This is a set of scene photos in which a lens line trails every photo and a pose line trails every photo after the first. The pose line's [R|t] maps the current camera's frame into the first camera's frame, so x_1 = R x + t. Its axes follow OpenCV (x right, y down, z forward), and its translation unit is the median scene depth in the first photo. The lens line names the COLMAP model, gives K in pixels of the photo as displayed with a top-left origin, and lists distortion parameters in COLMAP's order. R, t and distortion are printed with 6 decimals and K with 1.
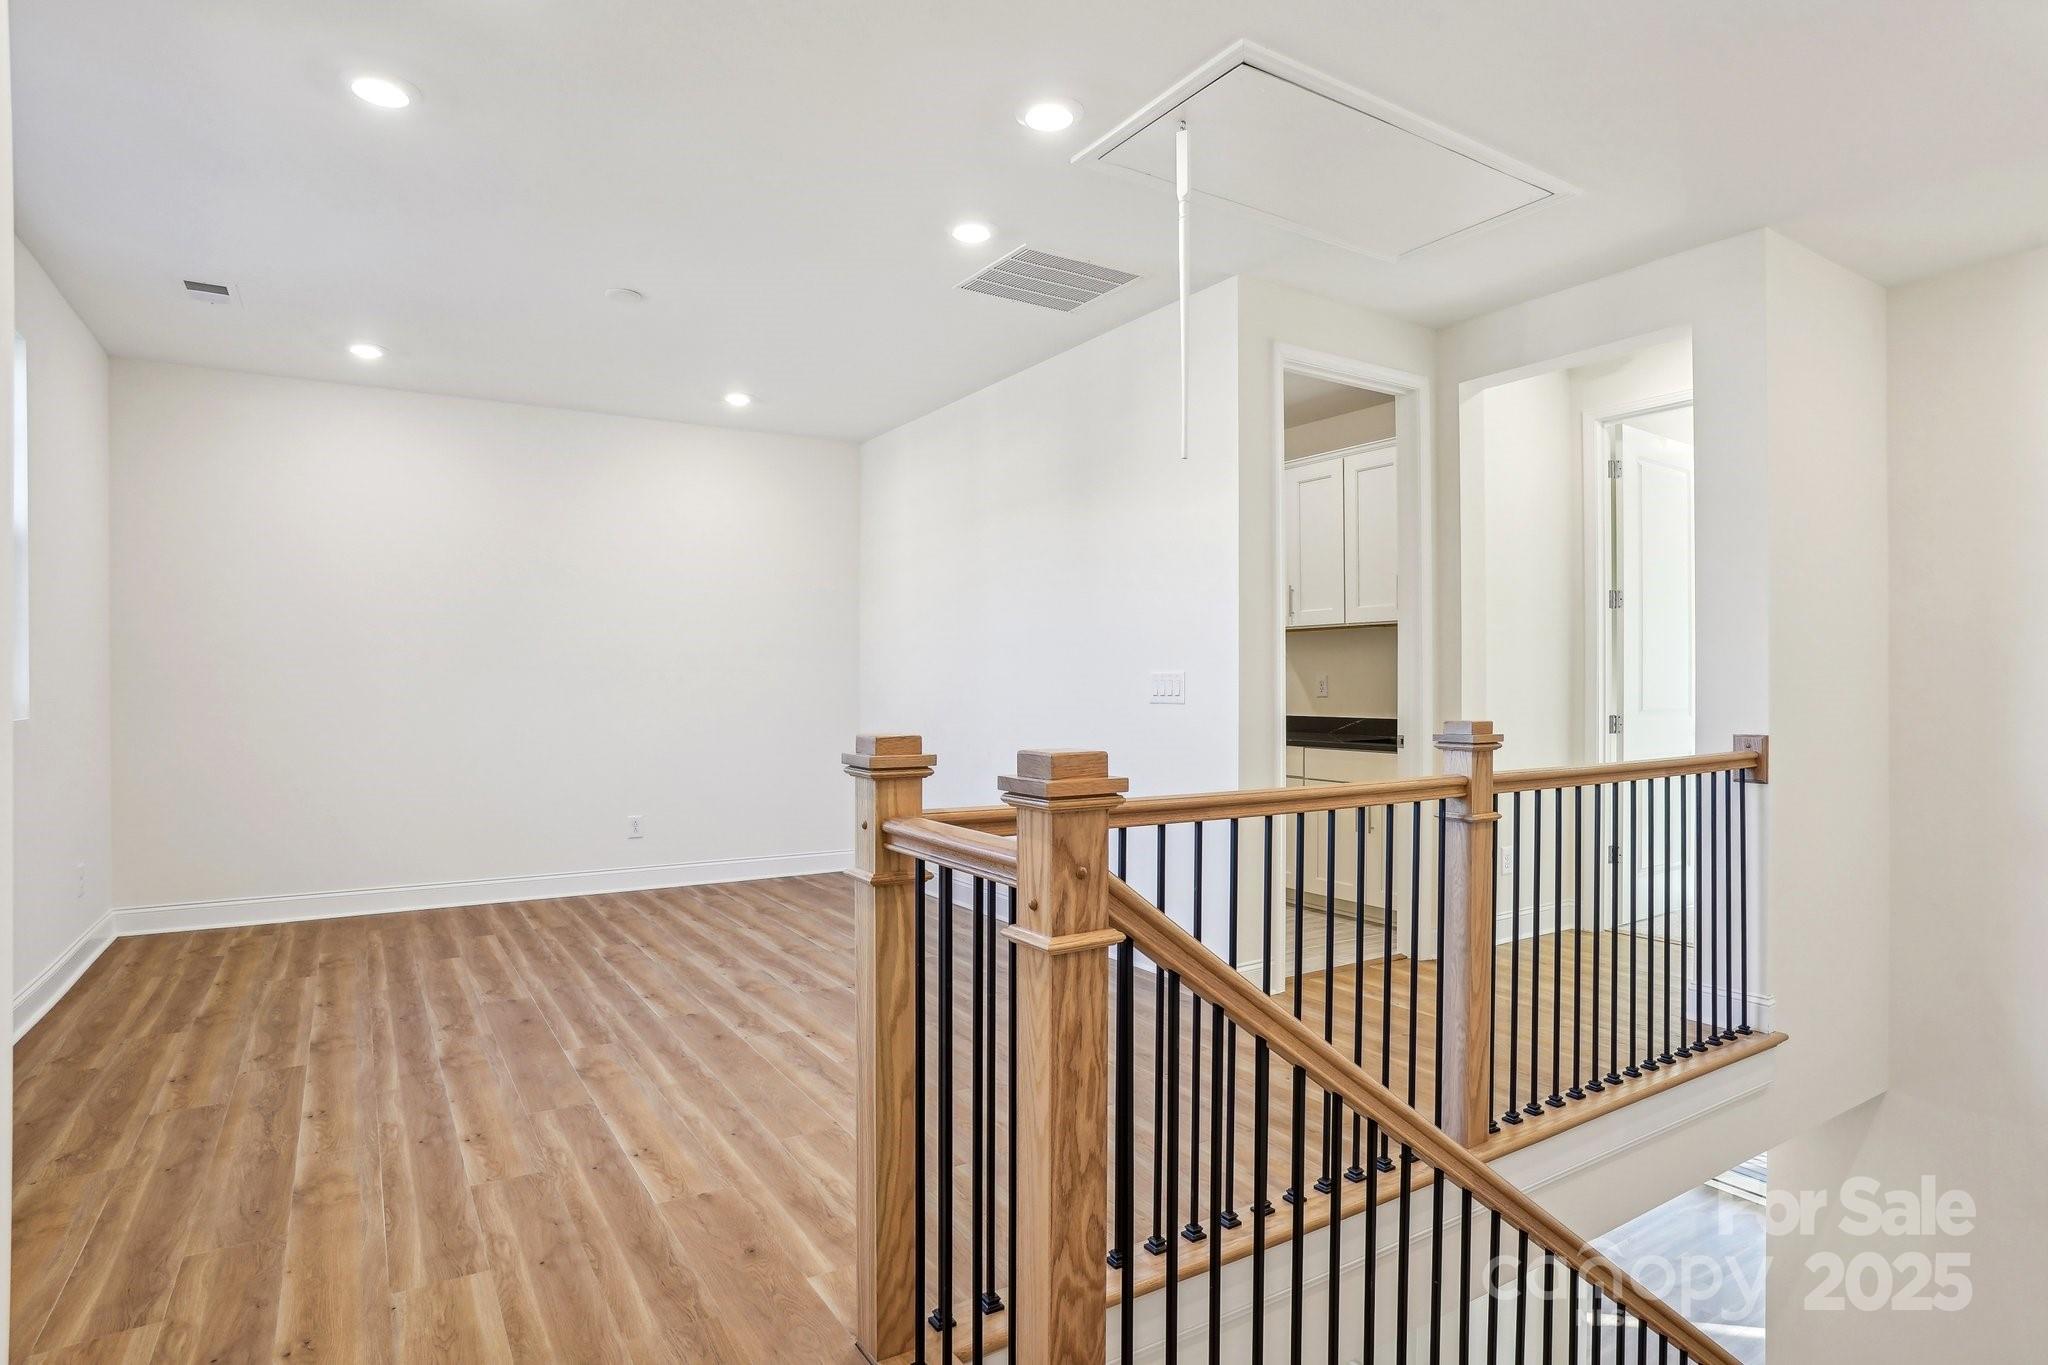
lens RADIAL K [[1106.1, 0, 1027.7], [0, 1106.1, 684.2], [0, 0, 1]] dist [-0.070111, 0.040466]
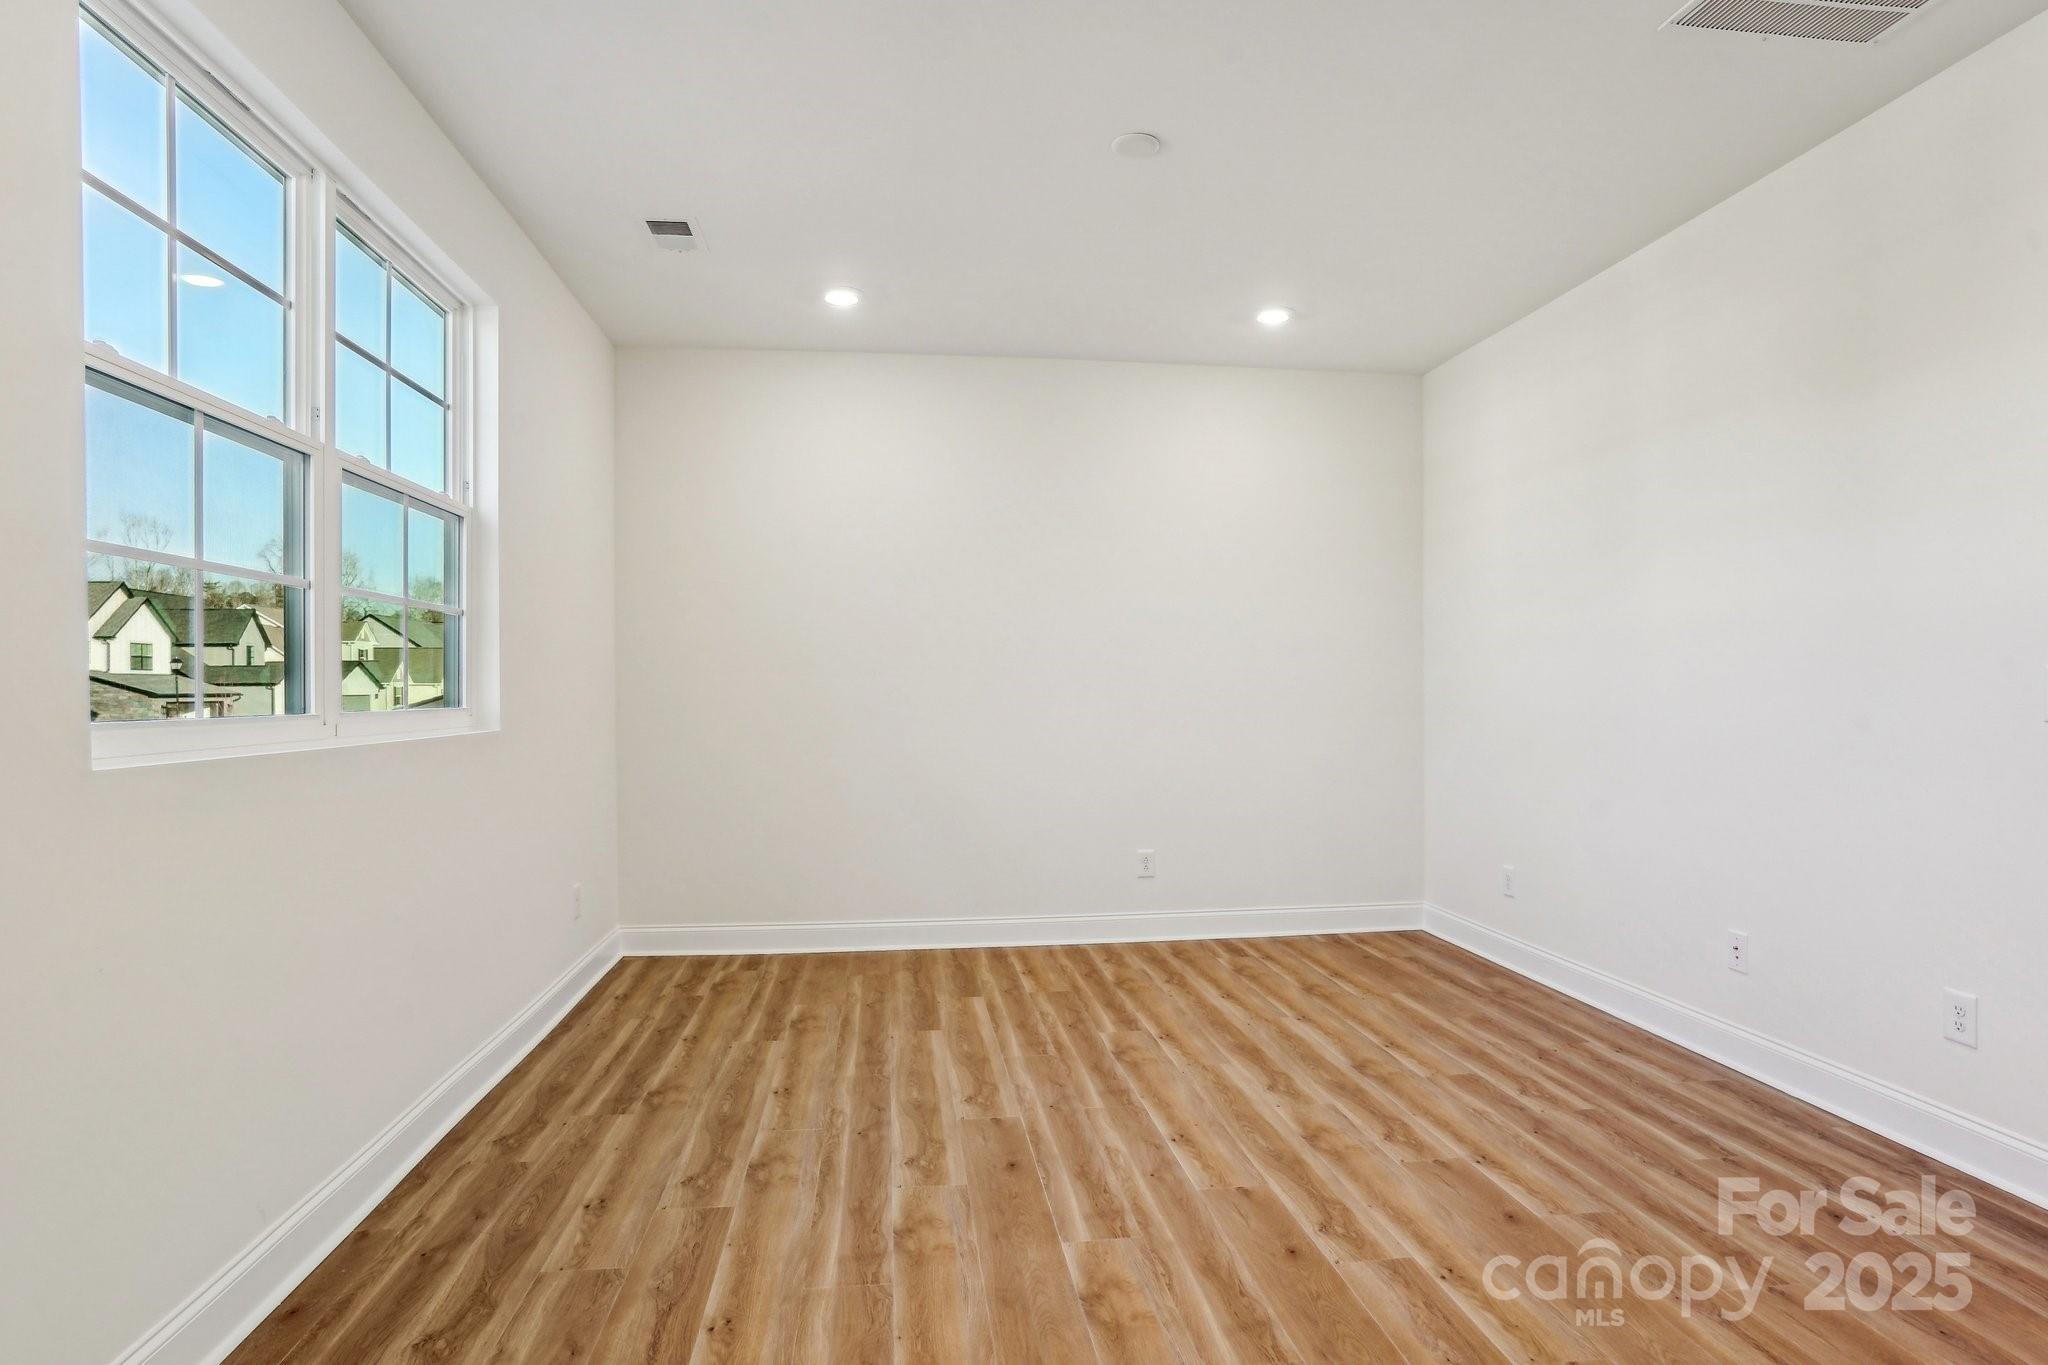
lens RADIAL K [[1106.1, 0, 1028.1], [0, 1106.1, 691.4], [0, 0, 1]] dist [-0.070111, 0.040466]
pose [[0.907855, -0.000996, -0.419283, -0.136569], [0.002581, 0.999992, 0.003213, -0.001333], [0.419277, -0.003999, 0.907850, 0.319630]]
